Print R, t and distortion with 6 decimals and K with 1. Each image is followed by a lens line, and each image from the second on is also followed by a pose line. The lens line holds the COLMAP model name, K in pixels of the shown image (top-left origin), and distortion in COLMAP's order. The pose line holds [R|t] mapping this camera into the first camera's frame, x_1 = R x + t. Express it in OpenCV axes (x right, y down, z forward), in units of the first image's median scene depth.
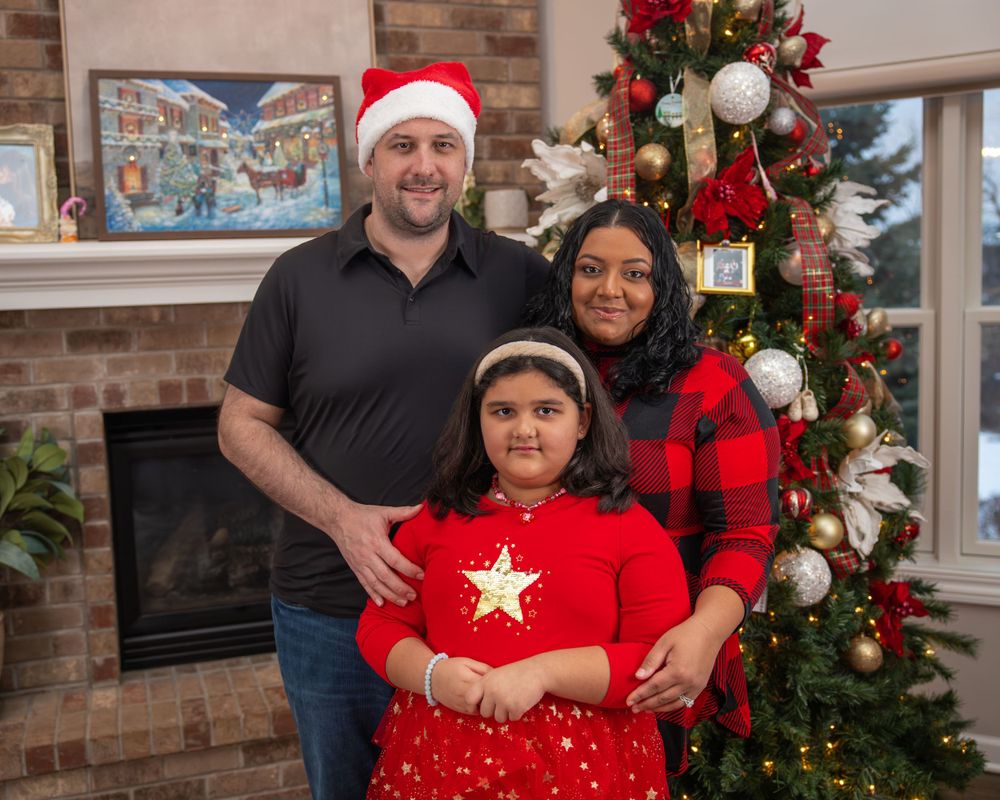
lens RADIAL K [[1170.6, 0, 471.6], [0, 1170.6, 395.2], [0, 0, 1]] dist [0.000138, 0.000000]
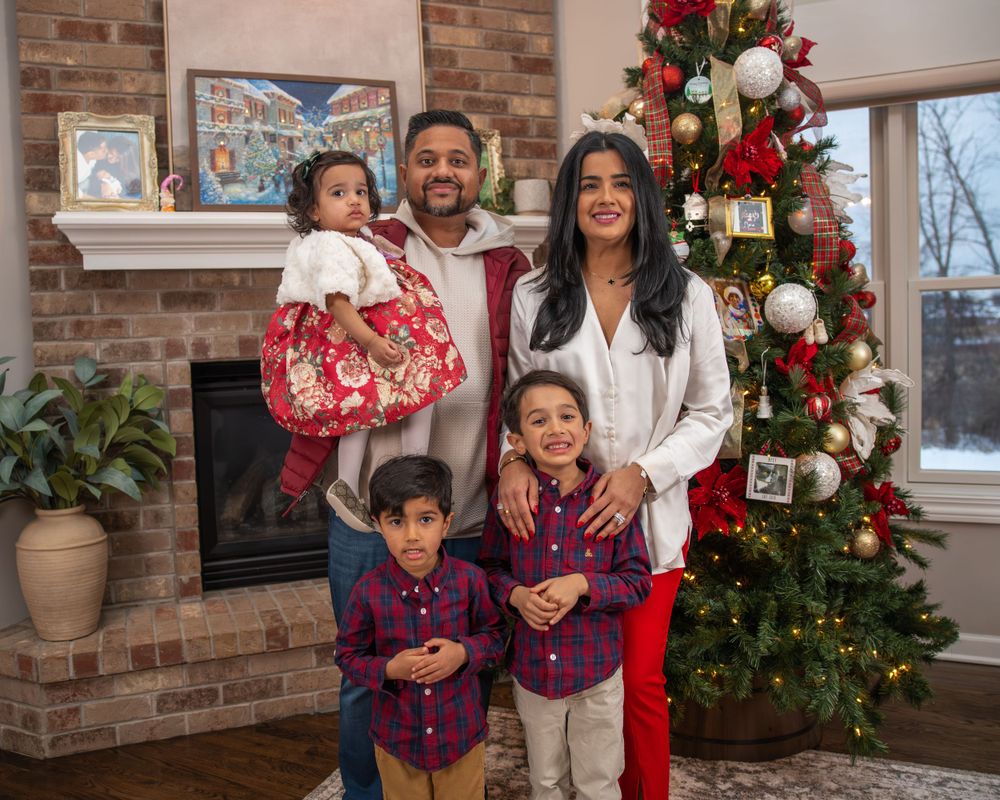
lens RADIAL K [[963.7, 0, 476.3], [0, 963.7, 385.3], [0, 0, 1]] dist [-0.106815, 0.115083]
pose [[0.998350, -0.000283, 0.057419, -0.091820], [0.002643, 0.999155, -0.041021, 0.080520], [-0.057358, 0.041105, 0.997507, 0.044822]]
